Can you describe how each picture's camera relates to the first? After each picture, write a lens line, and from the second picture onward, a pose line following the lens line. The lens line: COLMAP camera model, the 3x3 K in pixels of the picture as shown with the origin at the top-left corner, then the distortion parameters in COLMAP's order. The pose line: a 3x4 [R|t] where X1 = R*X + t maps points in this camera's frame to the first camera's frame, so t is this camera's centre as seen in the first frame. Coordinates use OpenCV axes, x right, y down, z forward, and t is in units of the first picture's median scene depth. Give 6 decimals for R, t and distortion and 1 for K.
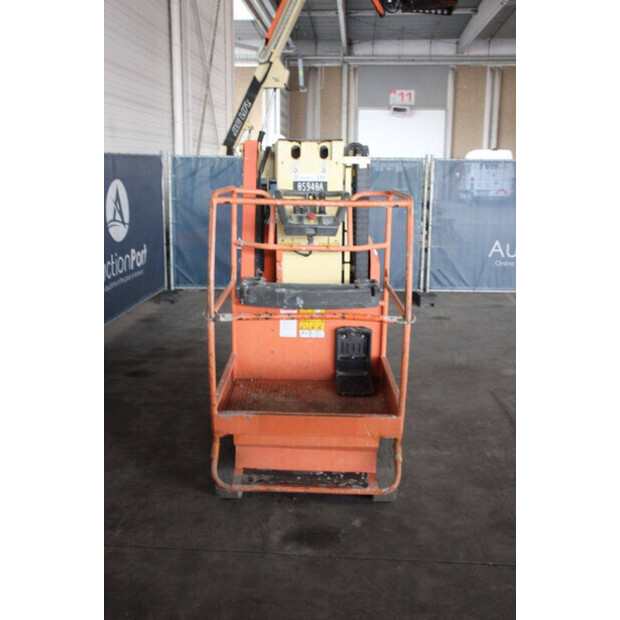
lens RADIAL K [[682.5, 0, 314.5], [0, 682.5, 315.2], [0, 0, 1]] dist [-0.025188, 0.000000]
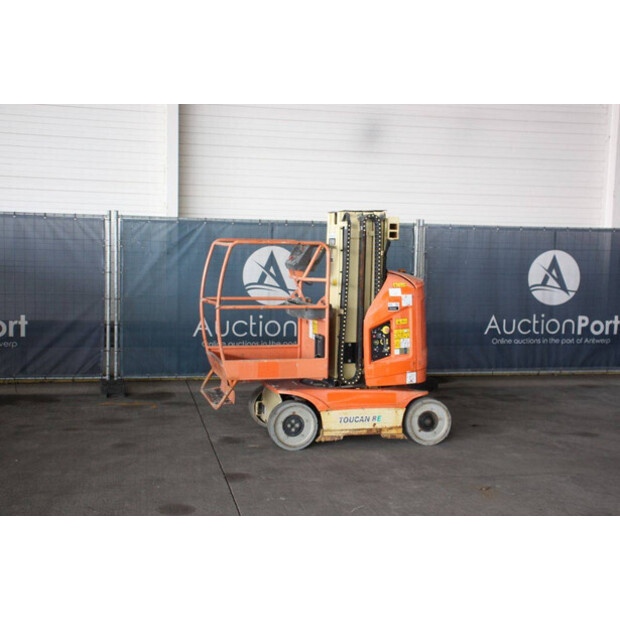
lens RADIAL K [[864.7, 0, 316.7], [0, 864.7, 309.3], [0, 0, 1]] dist [0.075353, 0.000000]
pose [[0.277490, 0.068725, -0.958267, 1.835122], [-0.222675, 0.974878, 0.005435, -0.044934], [0.934567, 0.211874, 0.285822, 0.448522]]
